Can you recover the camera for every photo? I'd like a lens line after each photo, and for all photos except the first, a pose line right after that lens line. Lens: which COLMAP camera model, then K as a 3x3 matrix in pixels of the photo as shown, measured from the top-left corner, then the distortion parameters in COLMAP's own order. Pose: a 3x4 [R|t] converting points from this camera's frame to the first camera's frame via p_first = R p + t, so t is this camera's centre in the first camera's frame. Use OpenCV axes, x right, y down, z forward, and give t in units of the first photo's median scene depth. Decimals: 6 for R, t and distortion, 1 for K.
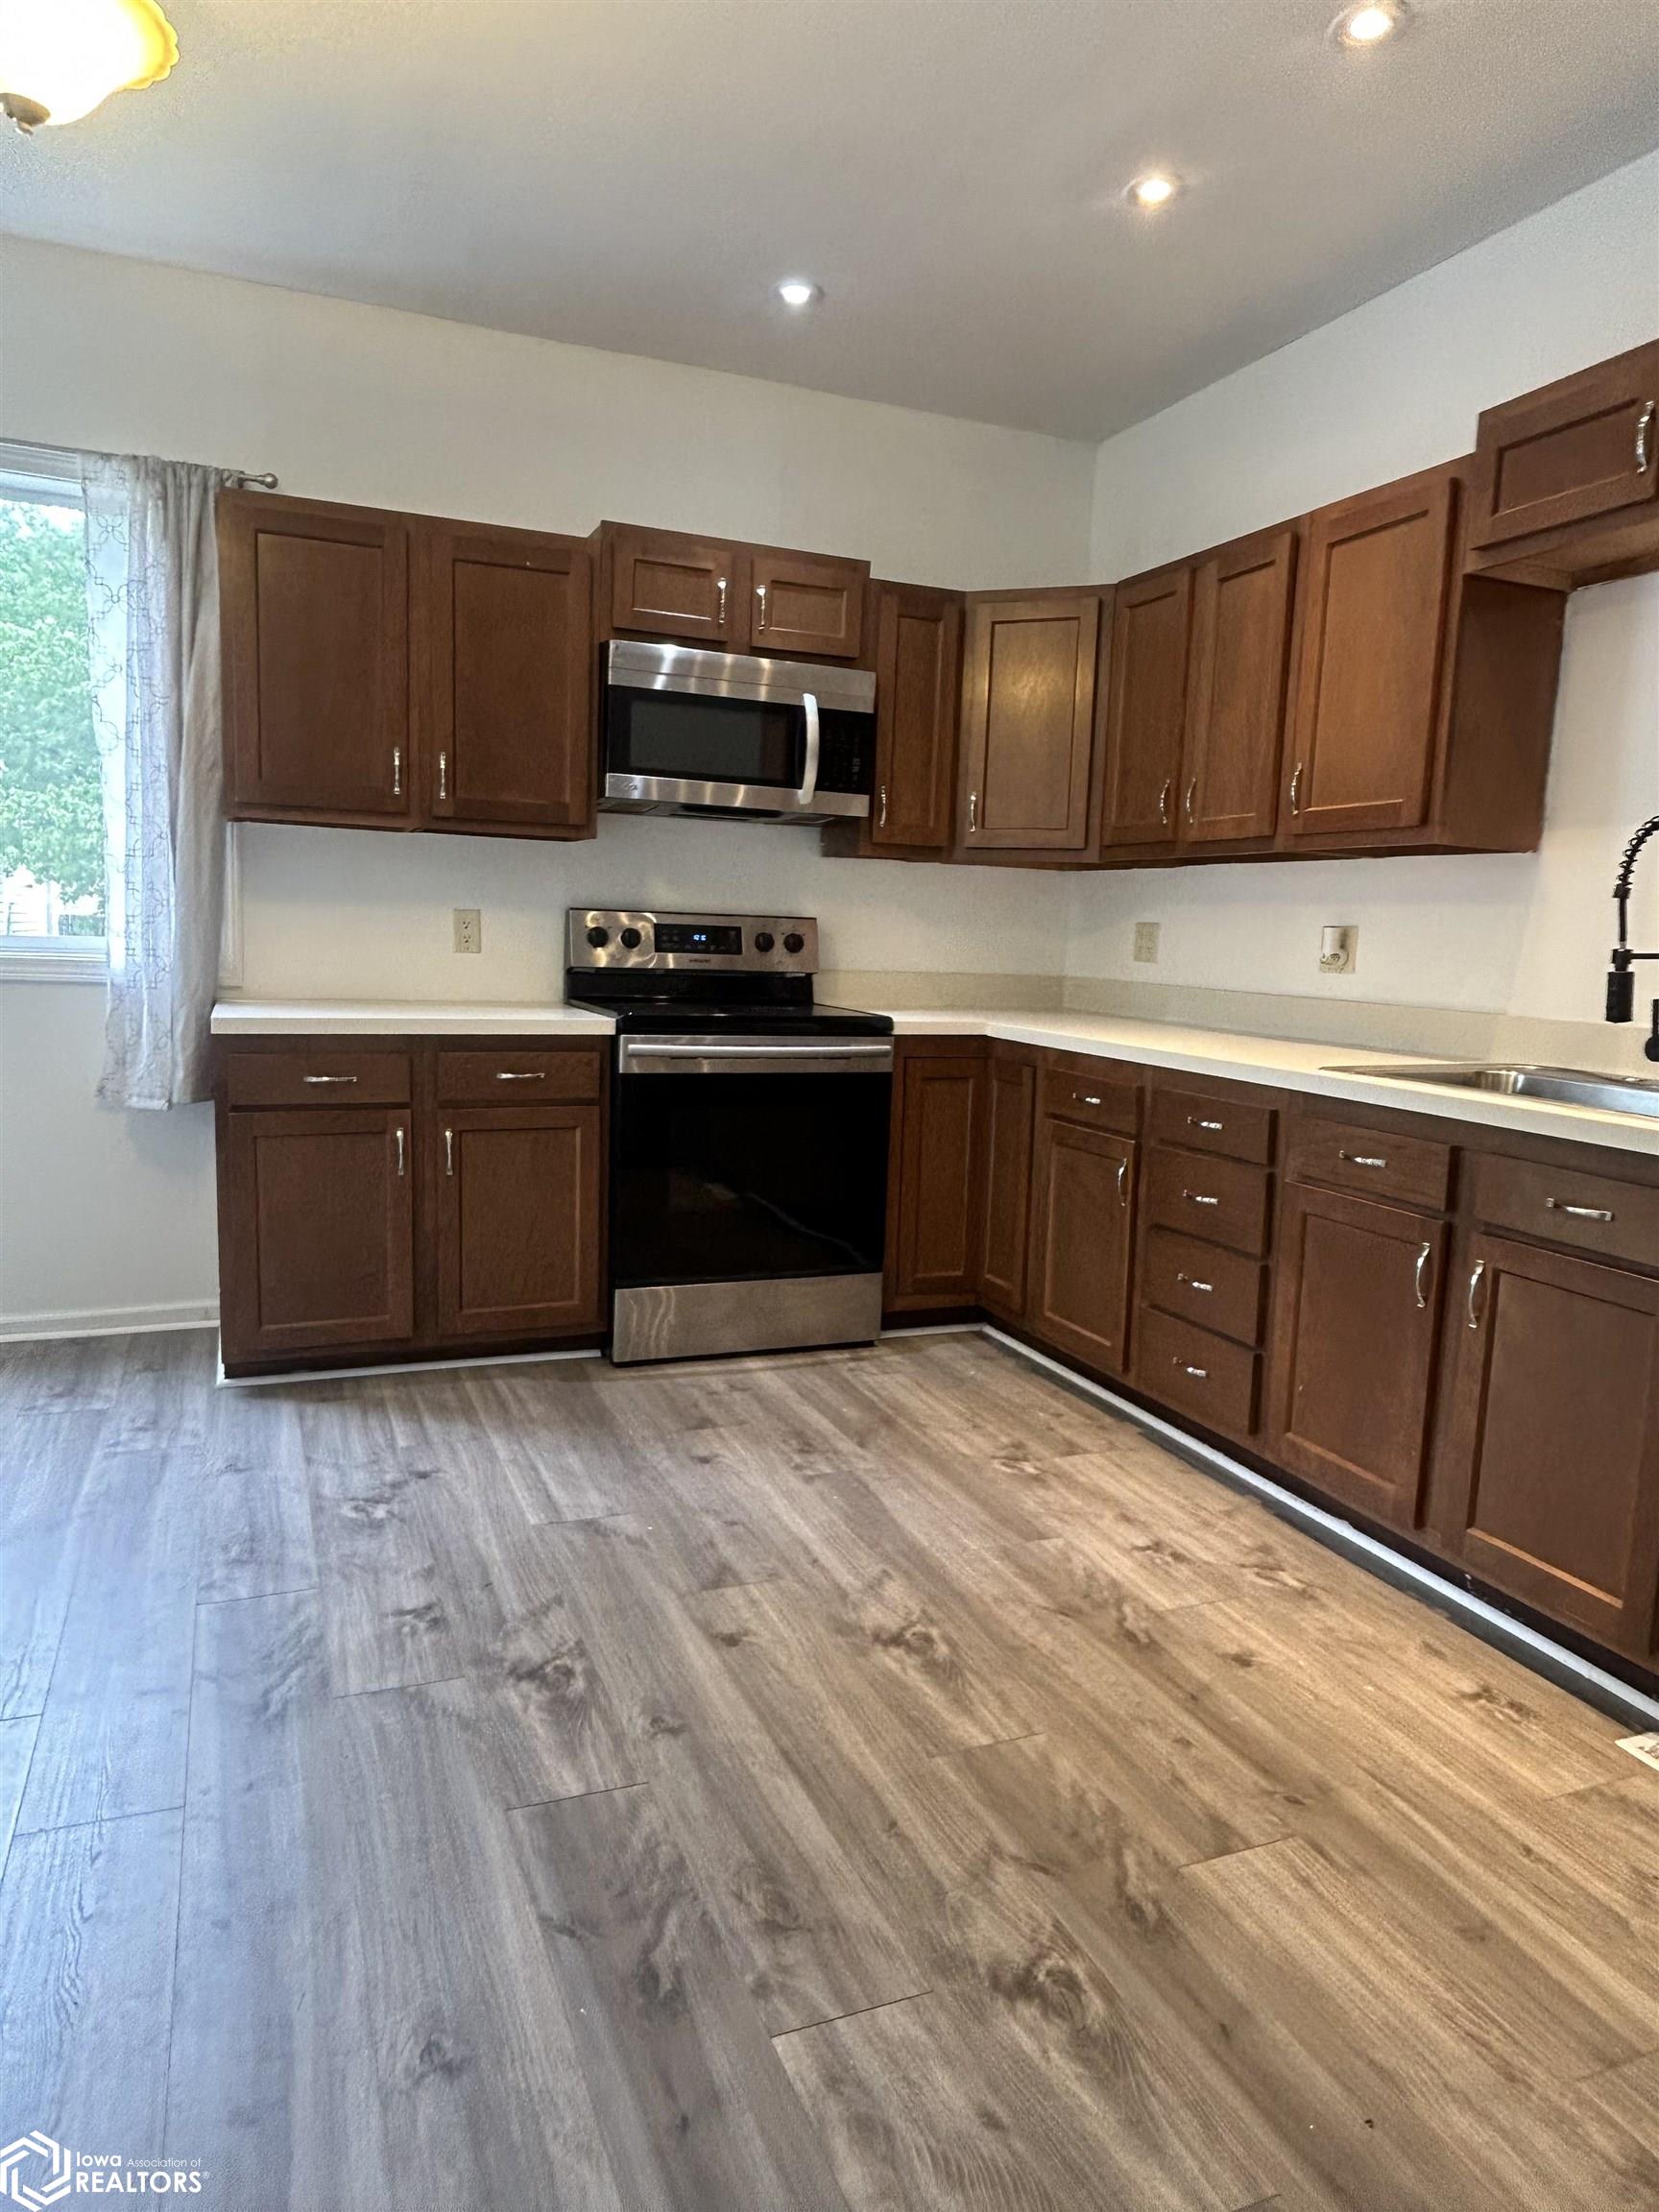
lens RADIAL K [[1361.3, 0, 834.1], [0, 1361.3, 1143.6], [0, 0, 1]] dist [-0.016660, -0.000906]
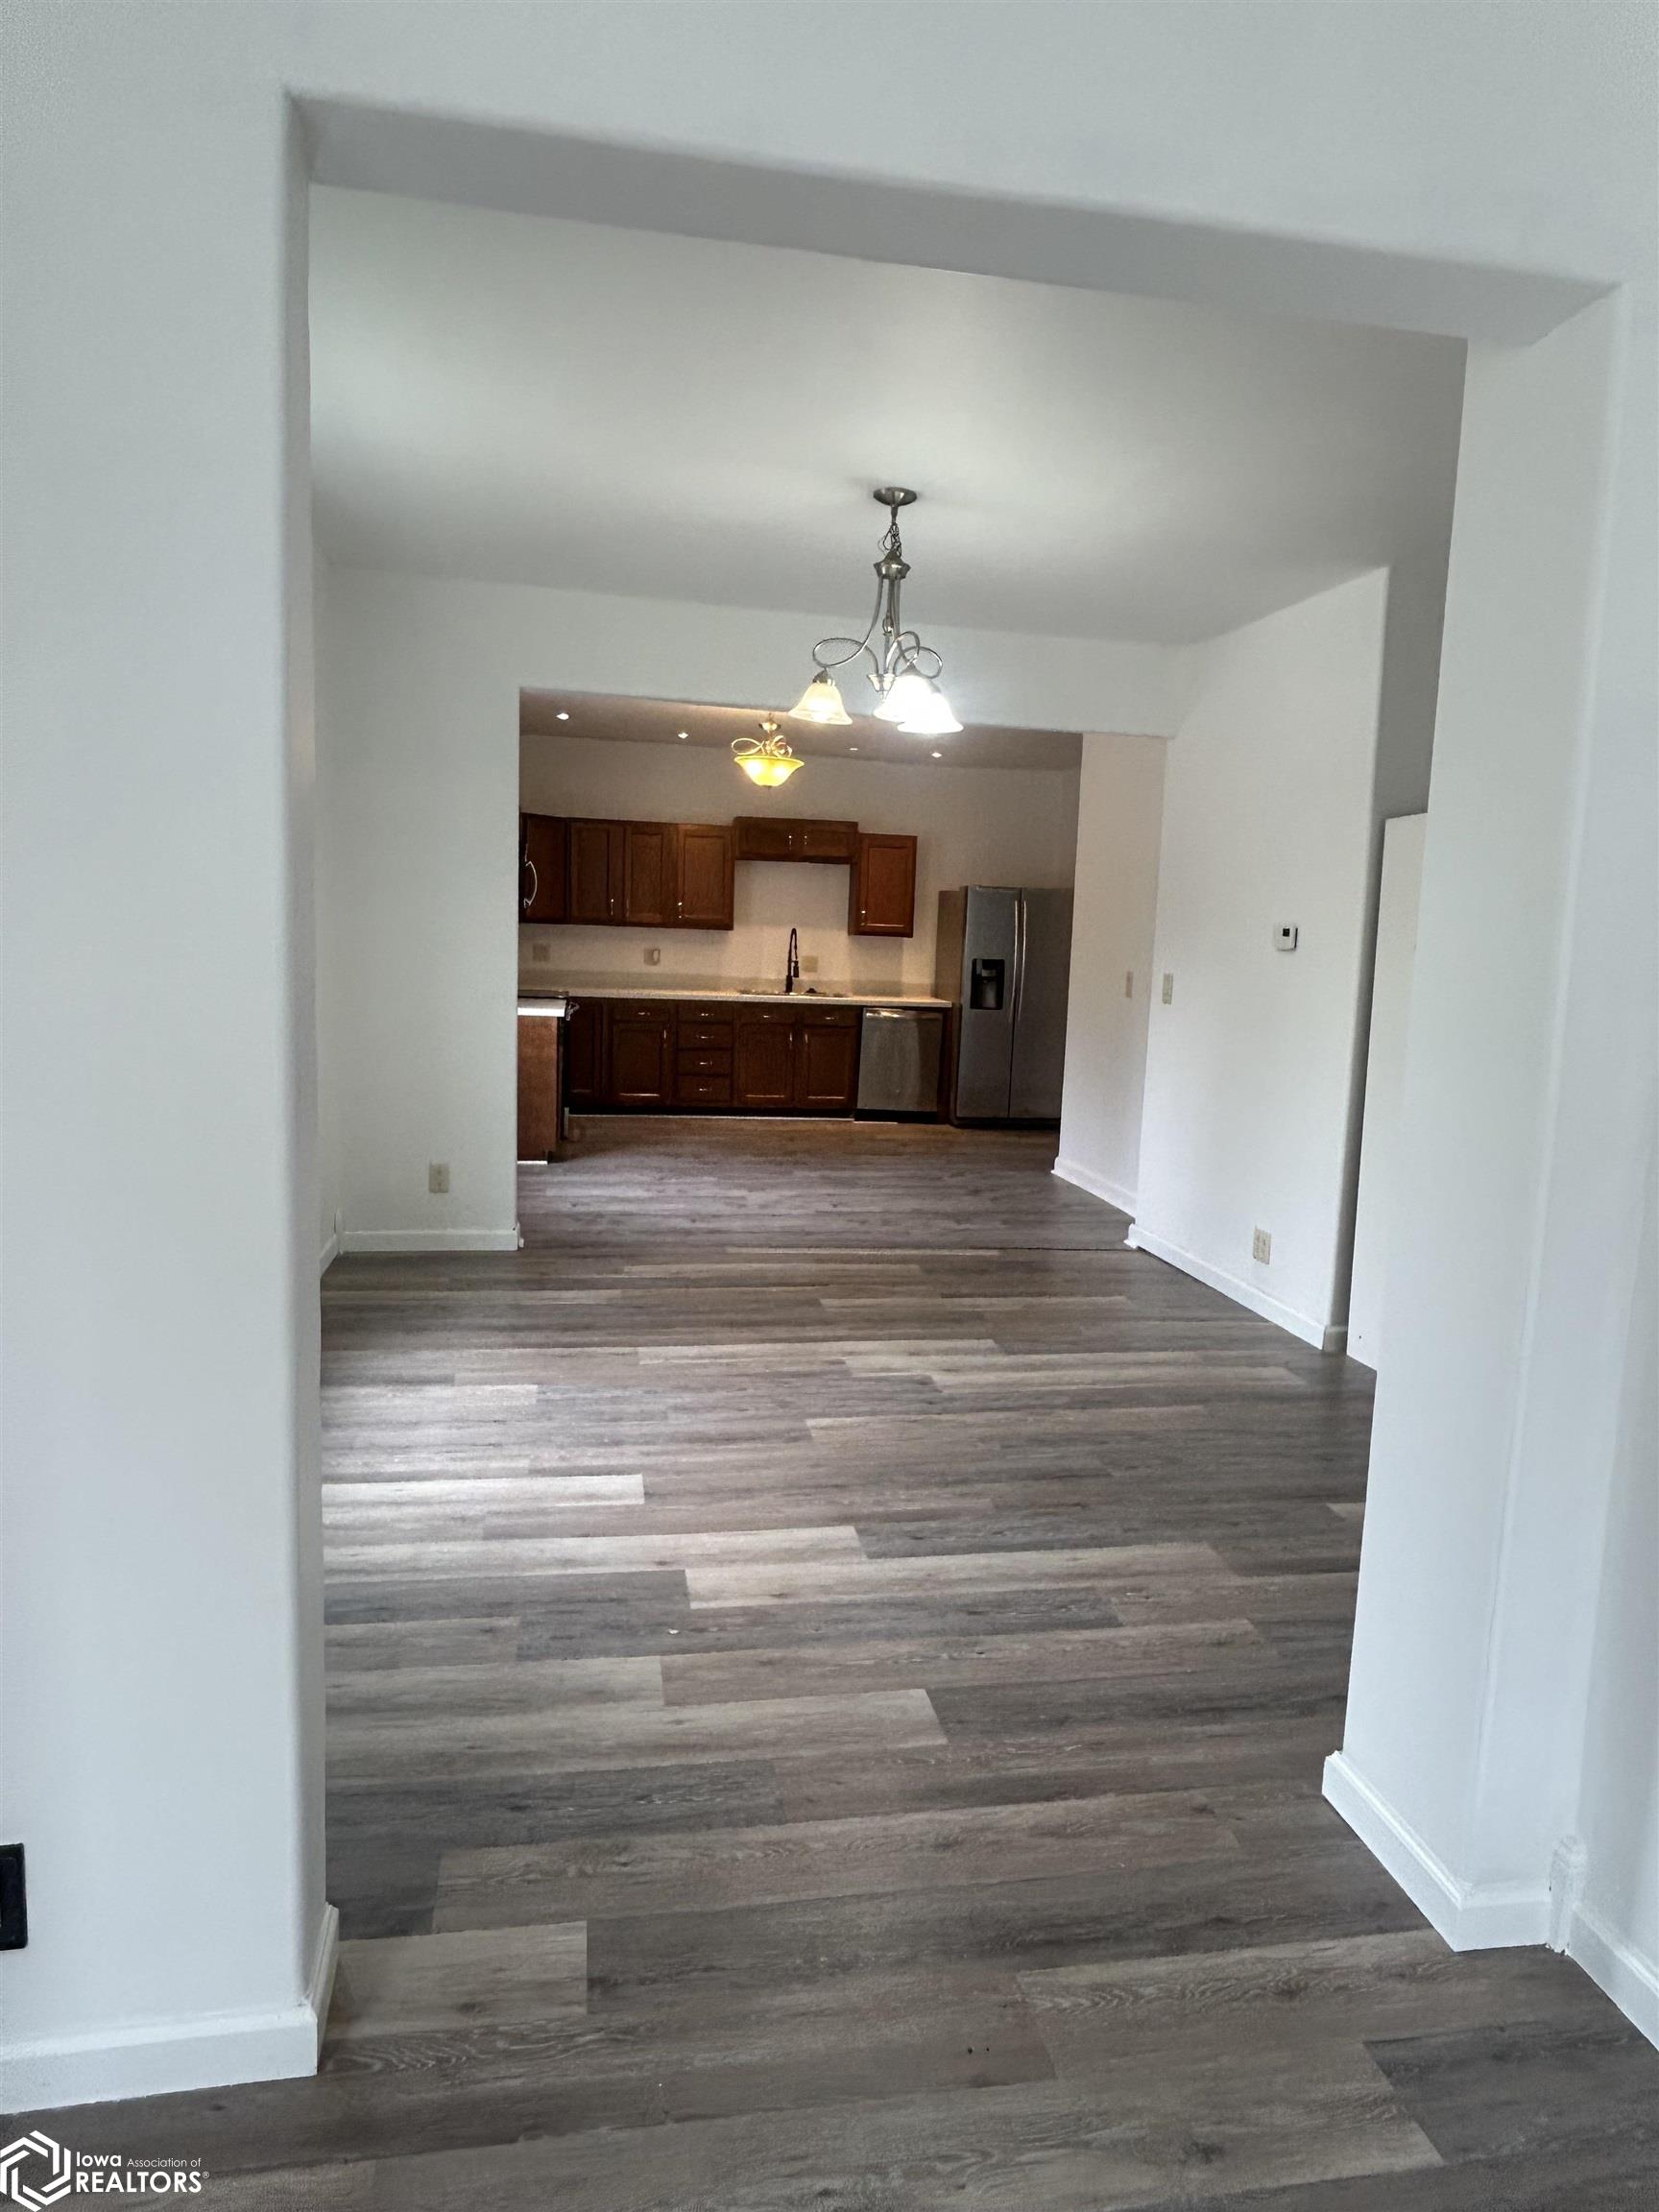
lens RADIAL K [[1389.5, 0, 837.3], [0, 1389.5, 1099.0], [0, 0, 1]] dist [-0.002587, -0.002661]
pose [[0.222820, -0.147433, 0.963647, -3.107648], [0.122060, 0.984938, 0.122467, -0.198118], [-0.967188, 0.090335, 0.237460, -0.102772]]
